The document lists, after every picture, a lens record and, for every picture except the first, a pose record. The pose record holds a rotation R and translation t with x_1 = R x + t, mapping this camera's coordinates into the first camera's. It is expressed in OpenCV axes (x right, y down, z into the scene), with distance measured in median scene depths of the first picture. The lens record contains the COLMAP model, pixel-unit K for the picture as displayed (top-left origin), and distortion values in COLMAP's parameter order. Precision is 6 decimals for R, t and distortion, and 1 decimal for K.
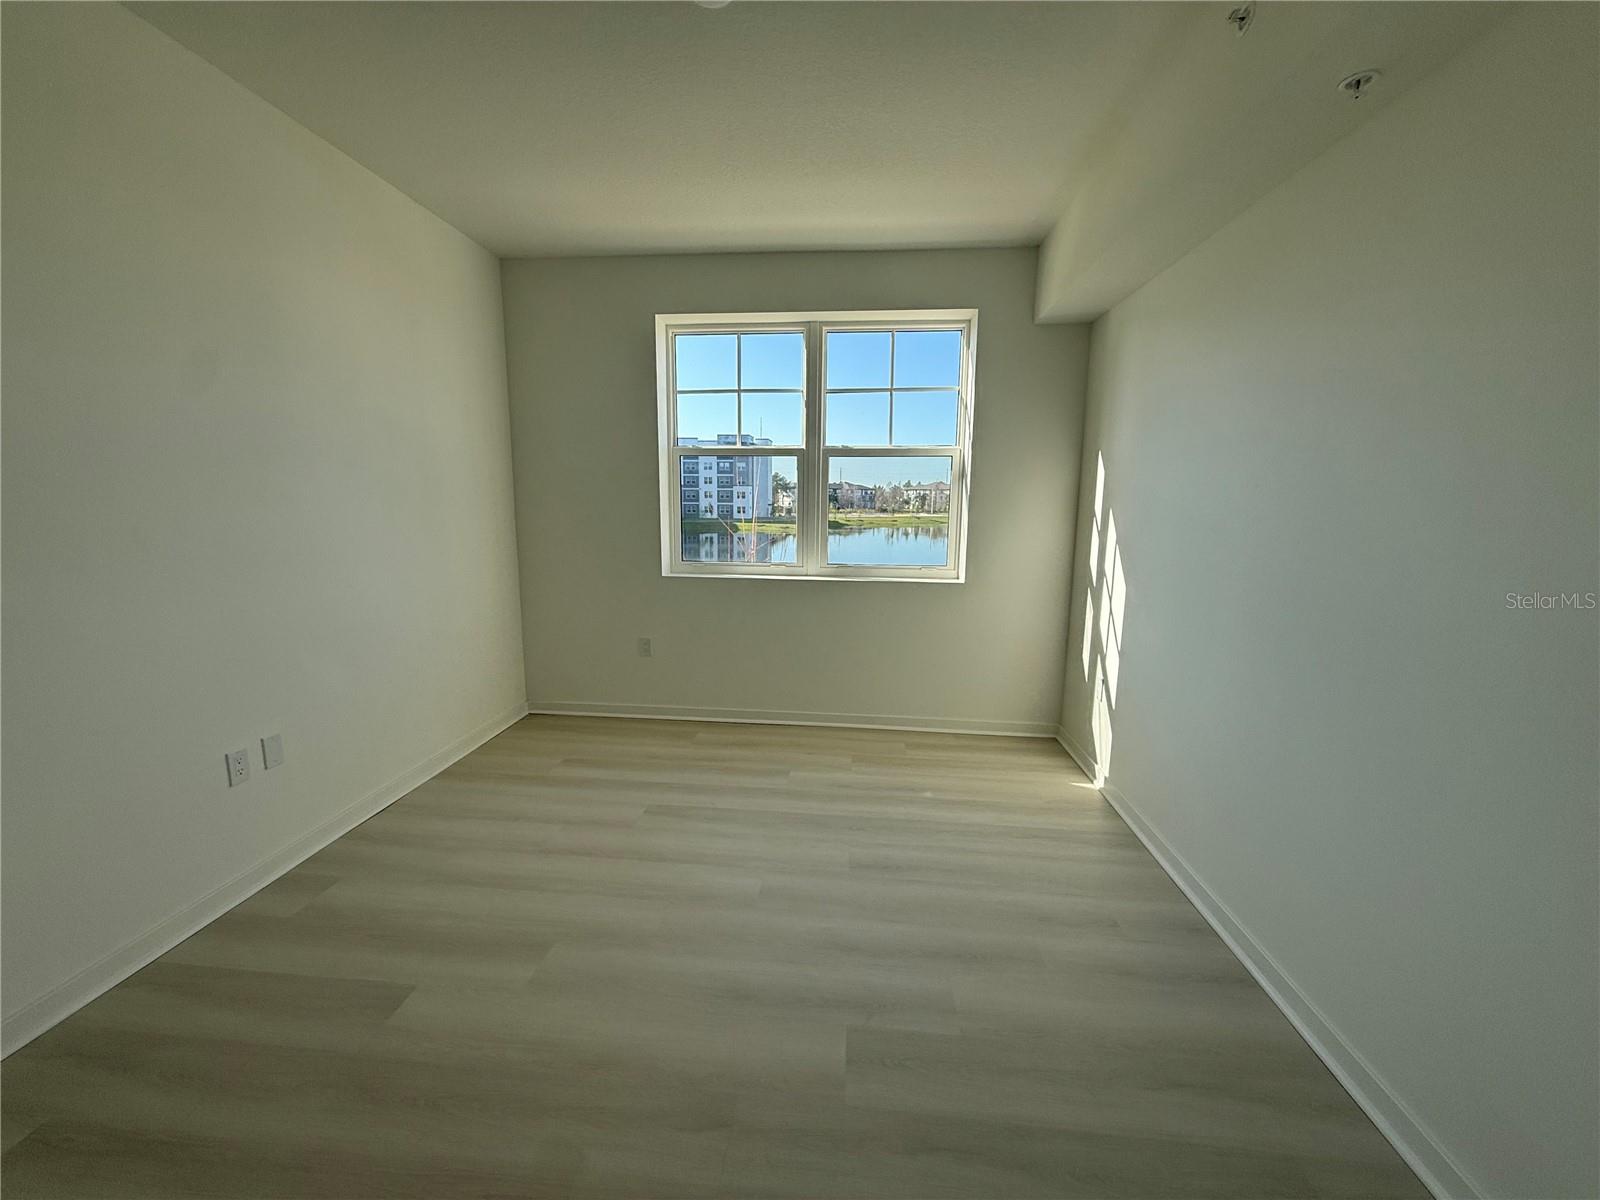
lens RADIAL K [[639.2, 0, 796.3], [0, 639.2, 601.5], [0, 0, 1]] dist [-0.002963, 0.000509]
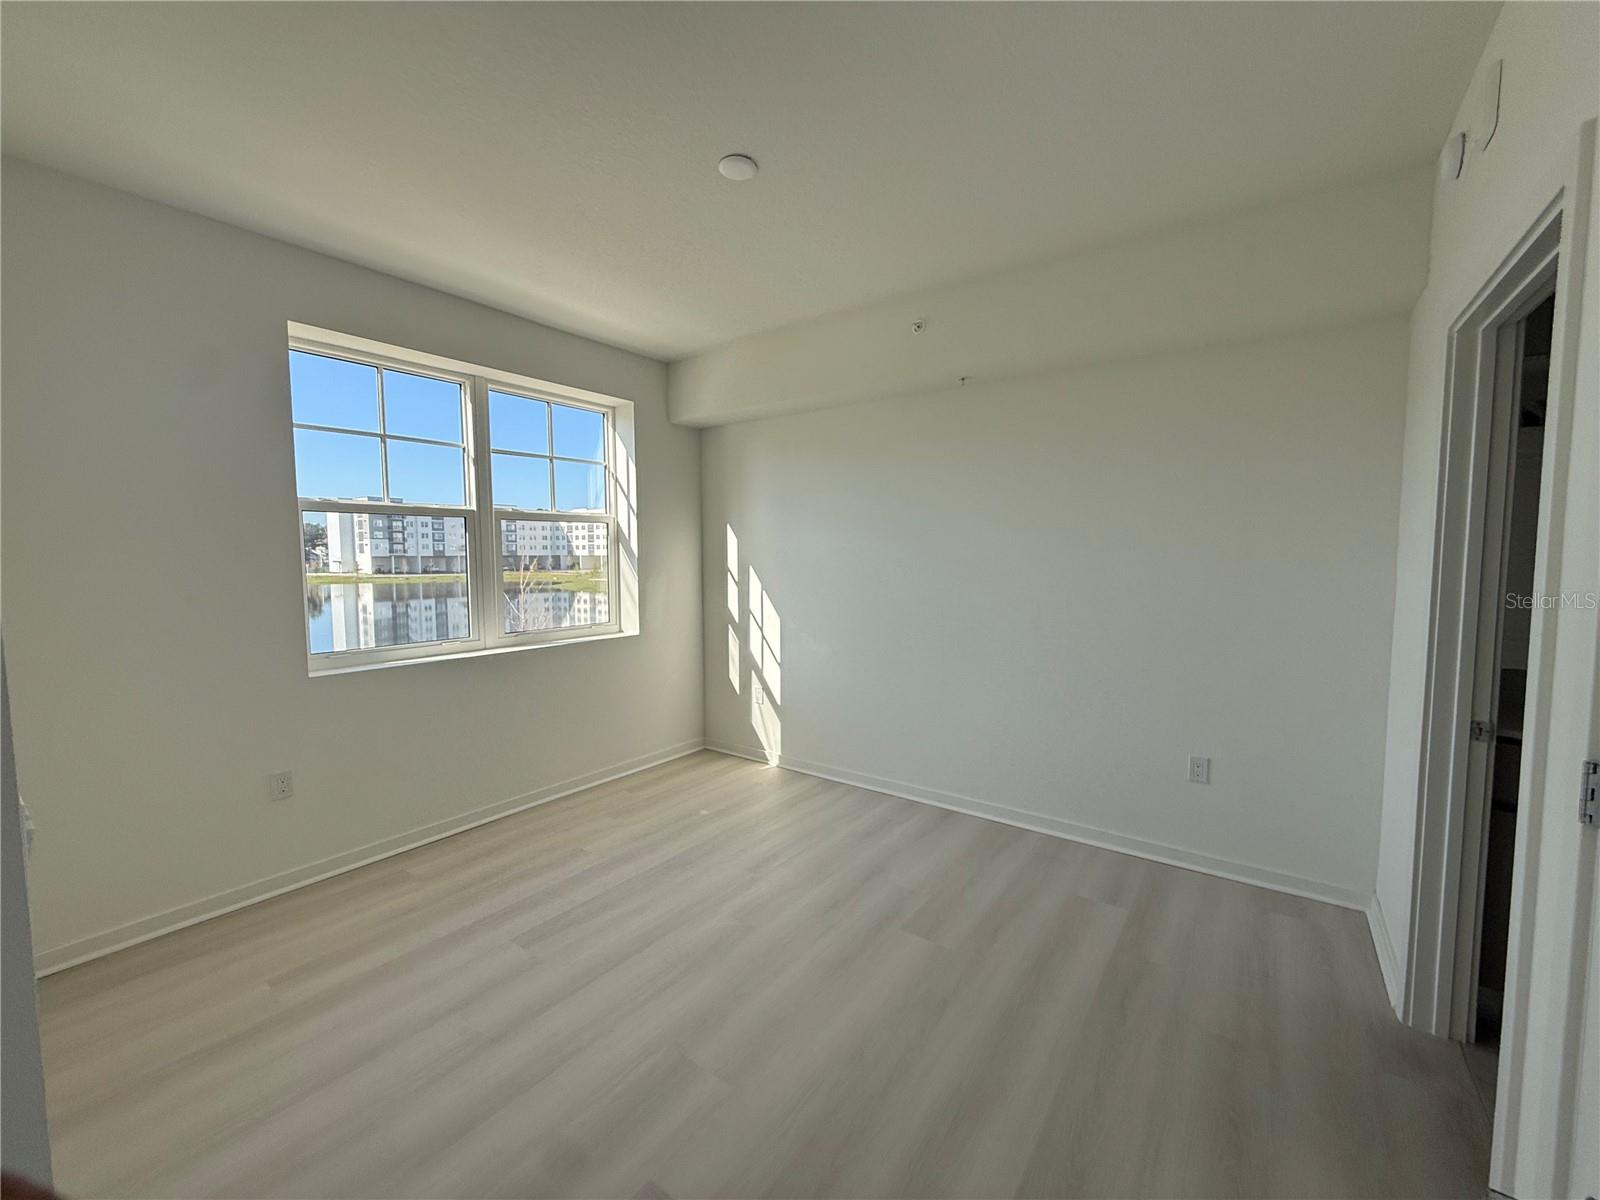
lens RADIAL K [[639.2, 0, 799.7], [0, 639.2, 598.6], [0, 0, 1]] dist [-0.002963, 0.000509]
pose [[0.511025, -0.074613, 0.856322, -0.557777], [0.149246, 0.988796, -0.002910, -0.045231], [-0.846510, 0.129289, 0.516435, 0.164198]]
